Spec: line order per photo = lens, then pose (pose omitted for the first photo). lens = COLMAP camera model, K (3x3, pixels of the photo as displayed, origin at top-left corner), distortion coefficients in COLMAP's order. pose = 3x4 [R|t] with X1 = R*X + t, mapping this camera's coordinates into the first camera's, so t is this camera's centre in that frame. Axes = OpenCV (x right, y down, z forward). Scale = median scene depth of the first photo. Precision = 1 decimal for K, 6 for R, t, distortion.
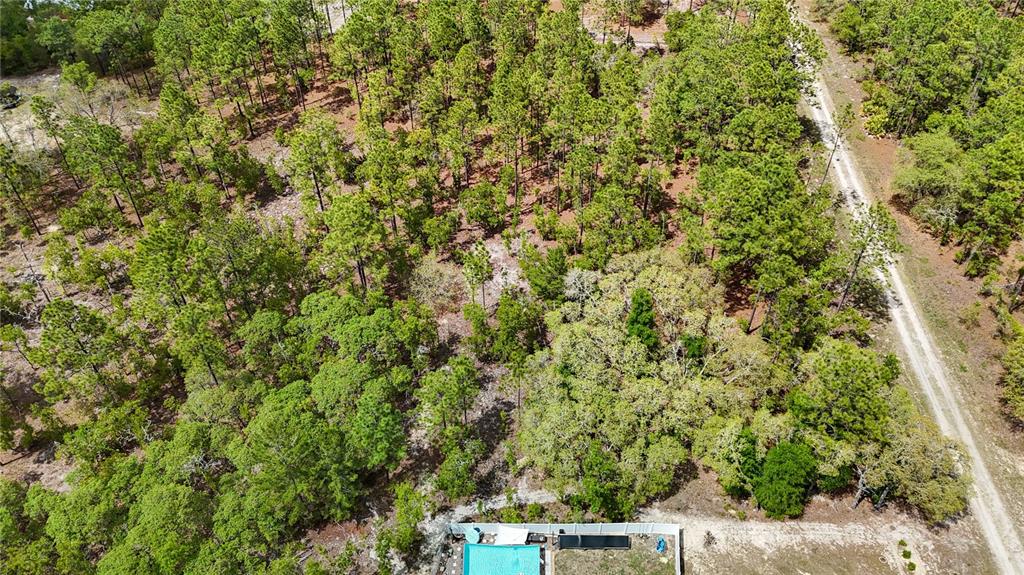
lens RADIAL K [[765.2, 0, 513.6], [0, 765.2, 275.9], [0, 0, 1]] dist [0.081386, -0.075776]
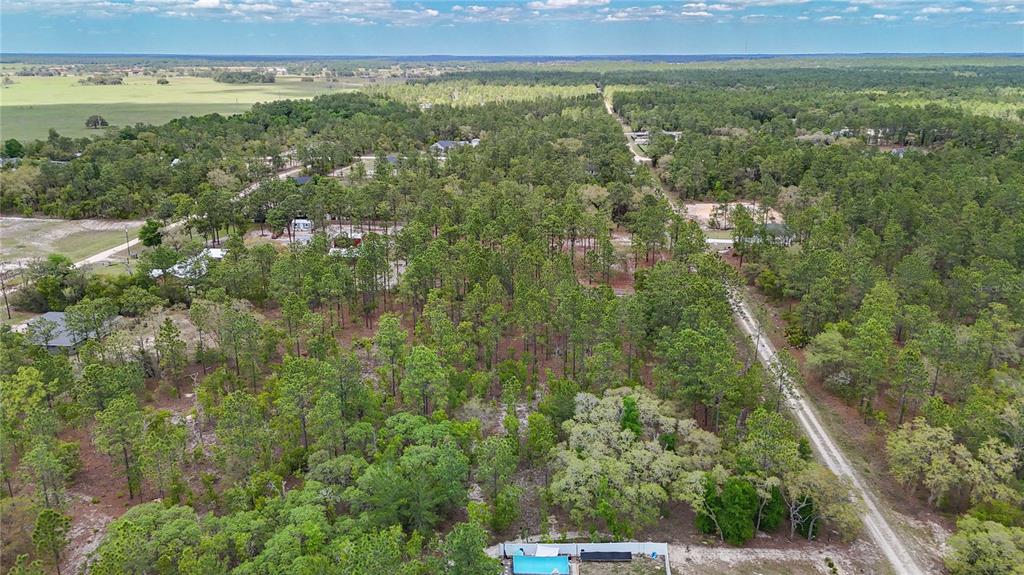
lens RADIAL K [[765.2, 0, 513.6], [0, 765.2, 275.9], [0, 0, 1]] dist [0.081386, -0.075776]
pose [[0.999926, 0.003124, 0.011719, -0.079428], [0.002189, 0.903880, -0.427780, 0.473772], [-0.011929, 0.427774, 0.903807, -0.461632]]
